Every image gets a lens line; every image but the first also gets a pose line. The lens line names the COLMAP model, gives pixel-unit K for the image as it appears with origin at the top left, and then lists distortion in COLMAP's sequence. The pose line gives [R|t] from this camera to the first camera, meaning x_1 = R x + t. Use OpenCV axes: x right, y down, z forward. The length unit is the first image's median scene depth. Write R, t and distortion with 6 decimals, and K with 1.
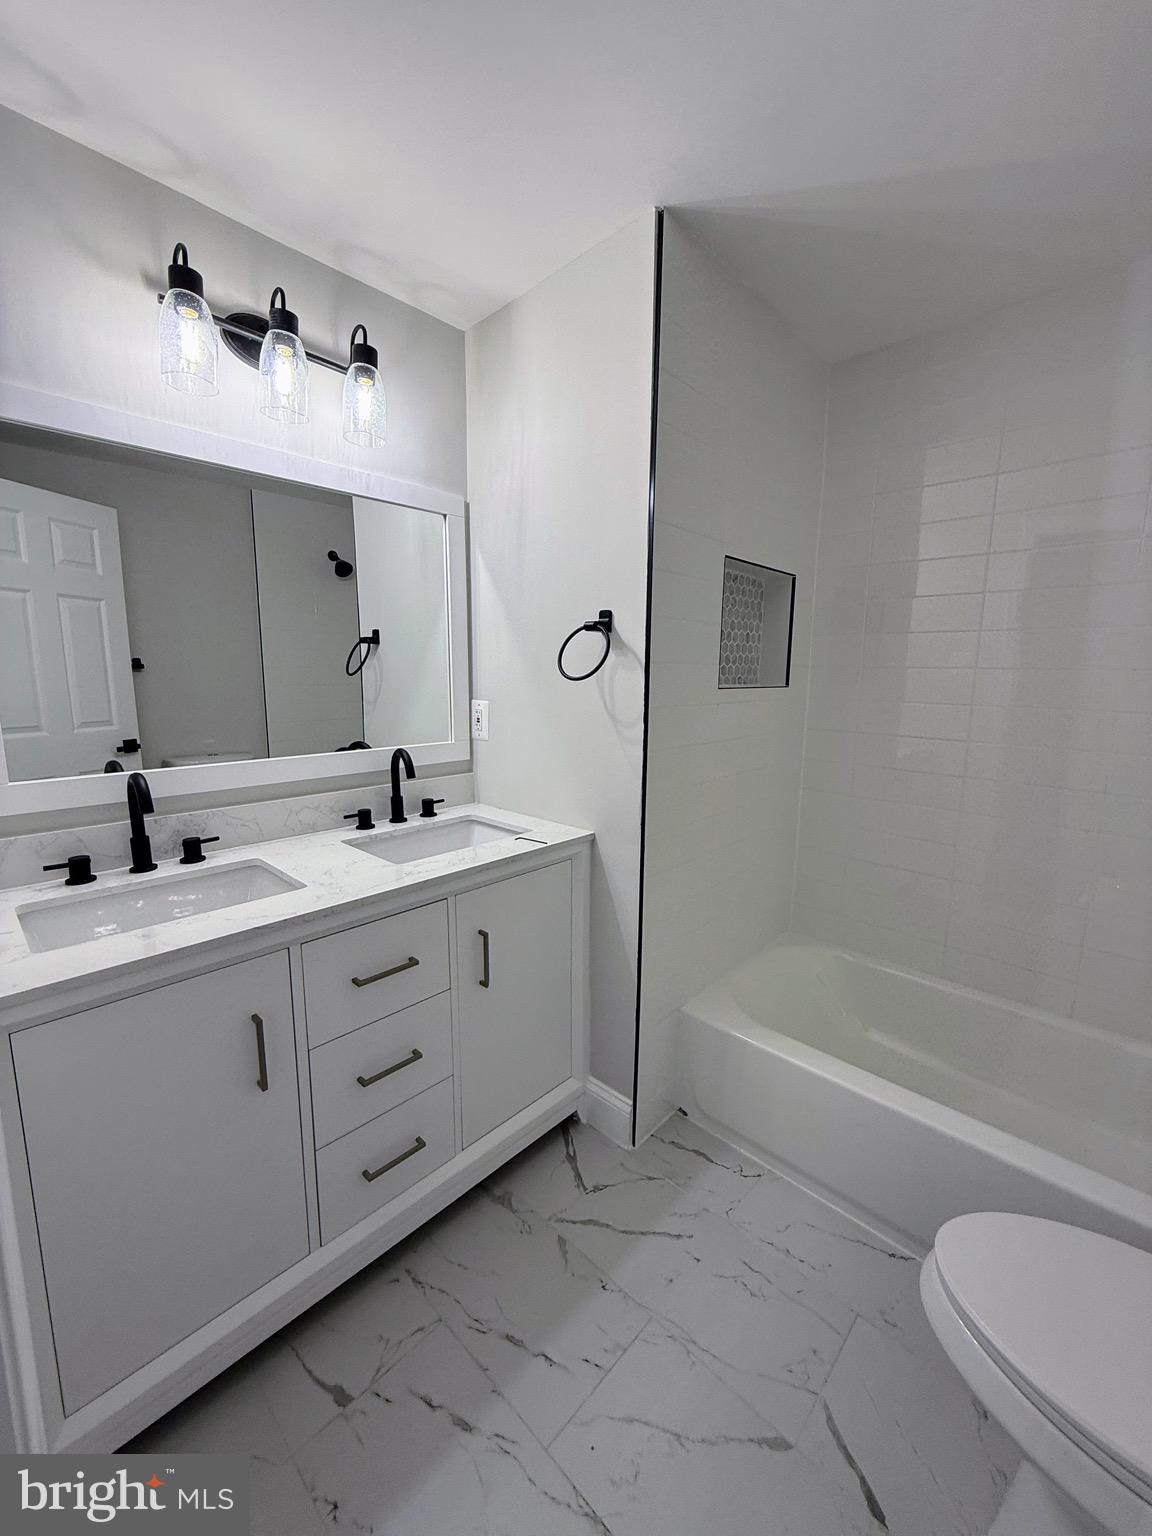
lens RADIAL K [[617.3, 0, 569.6], [0, 617.3, 766.6], [0, 0, 1]] dist [0.007048, -0.000375]
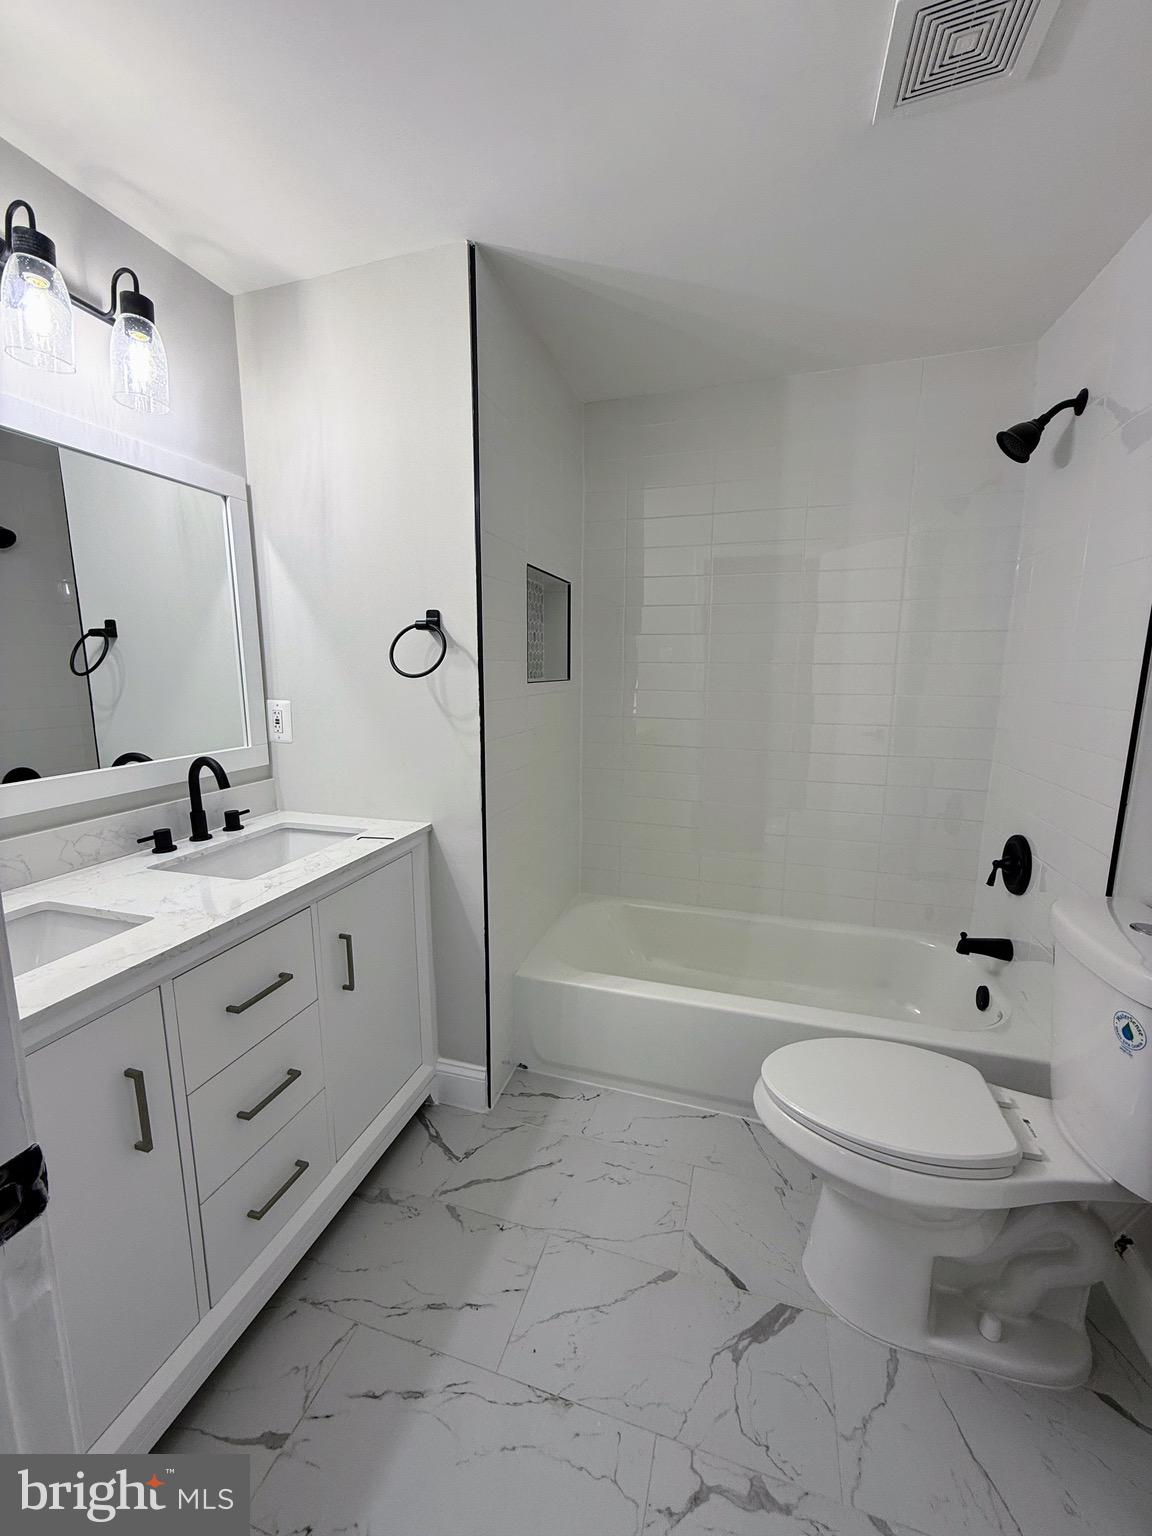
lens RADIAL K [[617.3, 0, 573.5], [0, 617.3, 767.3], [0, 0, 1]] dist [0.007048, -0.000375]
pose [[0.894877, -0.080472, 0.438998, -0.207353], [0.075682, 0.996727, 0.028435, 0.000716], [-0.439849, 0.007778, 0.898038, -0.041744]]
